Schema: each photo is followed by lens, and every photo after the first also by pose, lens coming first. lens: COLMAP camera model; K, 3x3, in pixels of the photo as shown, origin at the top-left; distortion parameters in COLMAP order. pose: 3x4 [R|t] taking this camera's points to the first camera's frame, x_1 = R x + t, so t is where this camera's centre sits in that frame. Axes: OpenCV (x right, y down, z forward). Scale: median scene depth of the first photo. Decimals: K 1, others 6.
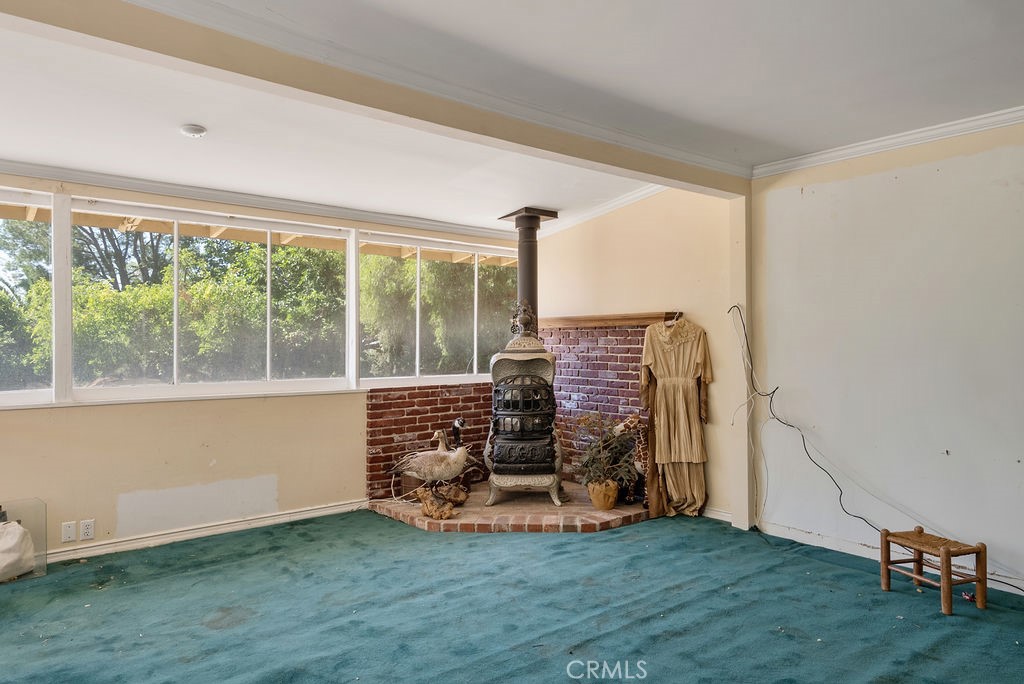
lens RADIAL K [[676.0, 0, 512.0], [0, 676.0, 342.0], [0, 0, 1]] dist [0.003997, 0.002542]
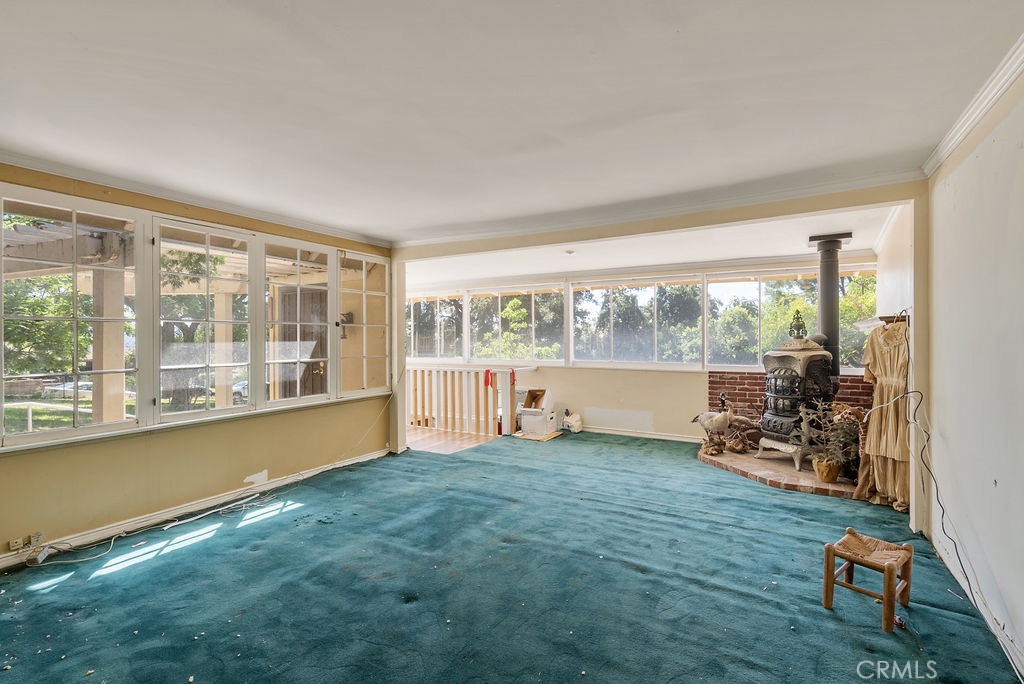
lens RADIAL K [[494.8, 0, 500.6], [0, 494.8, 341.9], [0, 0, 1]] dist [-0.043200, 0.000662]
pose [[0.277395, 0.005203, -0.960742, 1.060188], [0.003767, 0.999972, 0.006504, -0.012791], [0.960749, -0.005424, 0.277368, 0.272460]]
